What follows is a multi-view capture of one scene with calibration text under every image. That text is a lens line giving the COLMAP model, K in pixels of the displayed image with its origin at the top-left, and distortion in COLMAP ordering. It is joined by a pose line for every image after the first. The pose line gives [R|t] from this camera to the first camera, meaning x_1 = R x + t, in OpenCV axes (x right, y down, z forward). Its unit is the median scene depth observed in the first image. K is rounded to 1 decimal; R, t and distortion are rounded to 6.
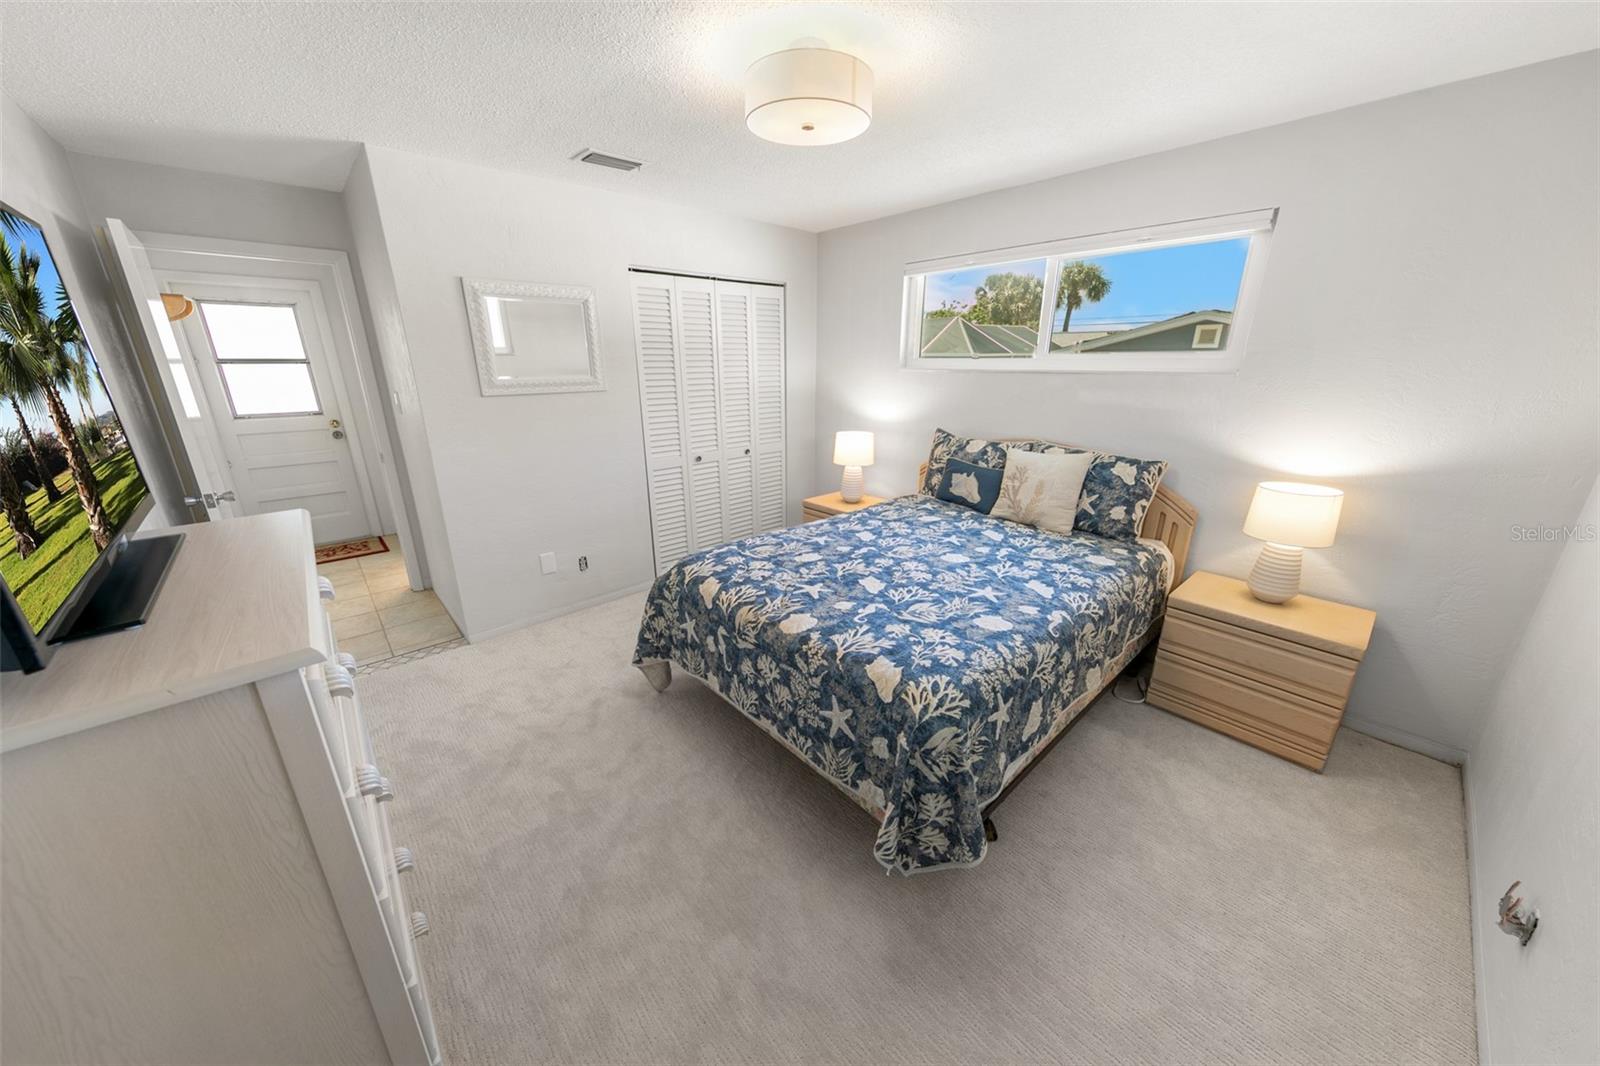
lens RADIAL K [[530.5, 0, 777.5], [0, 530.5, 541.5], [0, 0, 1]] dist [-0.001033, -0.000018]
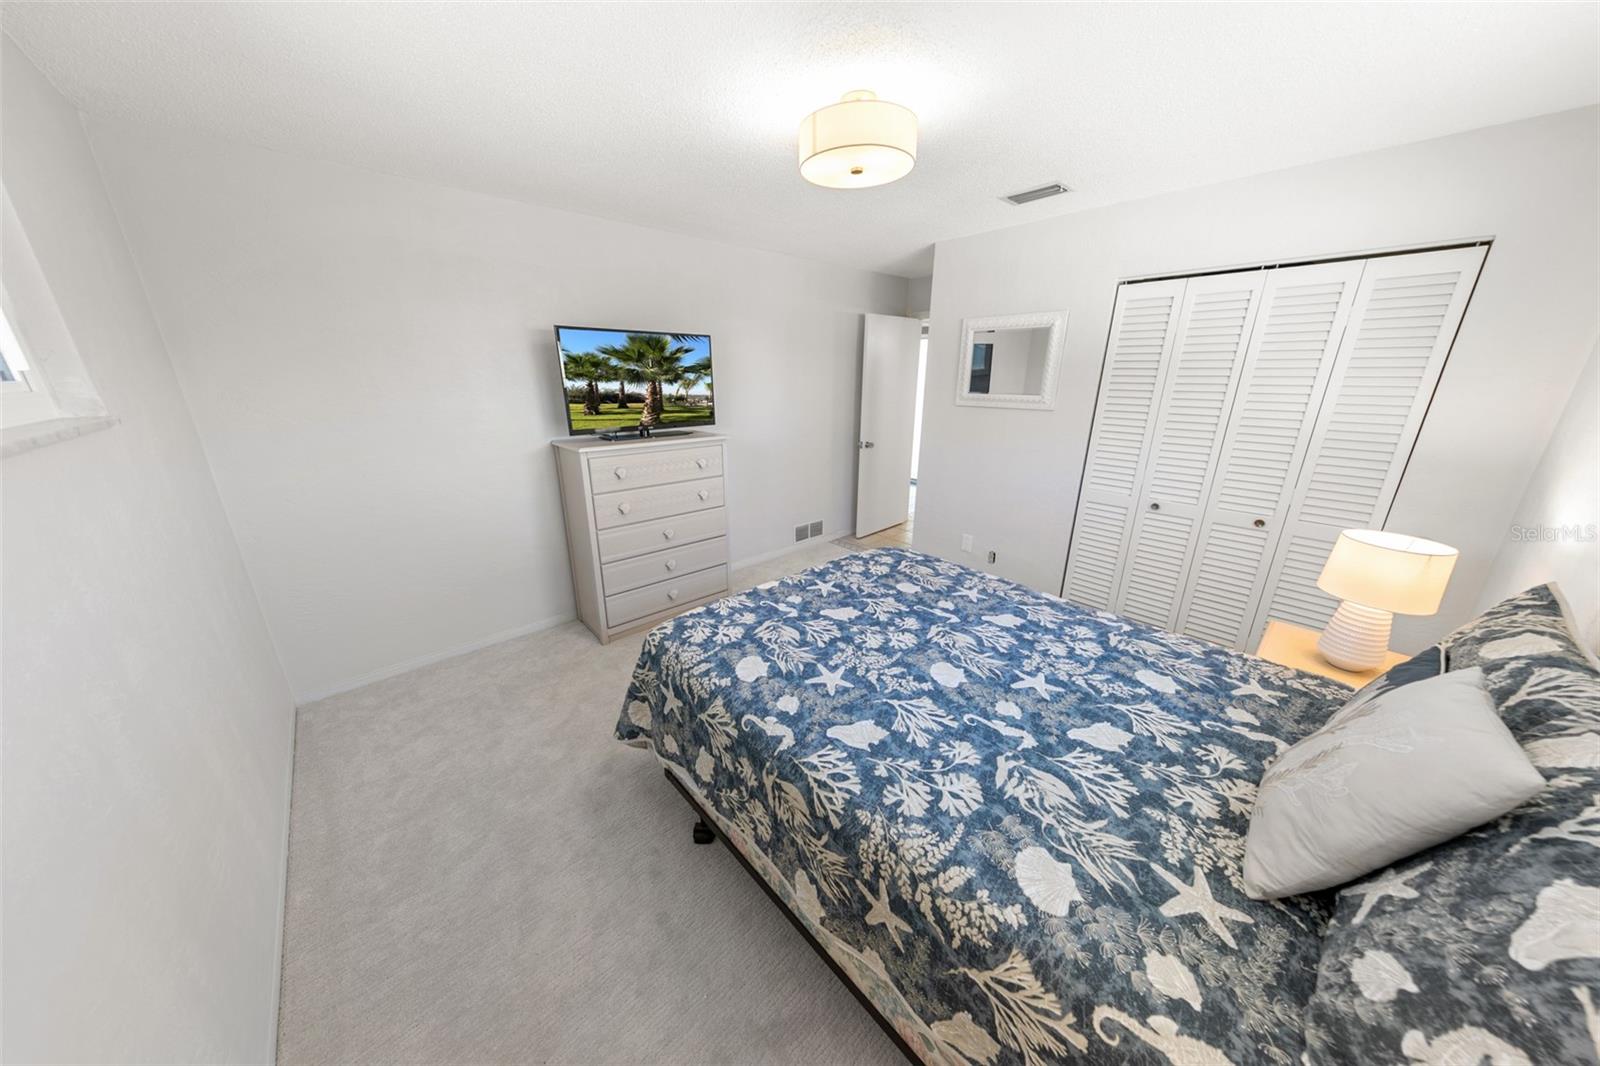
lens RADIAL K [[495.8, 0, 798.3], [0, 495.8, 525.1], [0, 0, 1]] dist [0.002516, 0.000059]
pose [[0.034899, 0.300289, -0.953210, 0.872946], [-0.334755, 0.902205, 0.271965, -0.248681], [0.941659, 0.309601, 0.132009, 0.672147]]
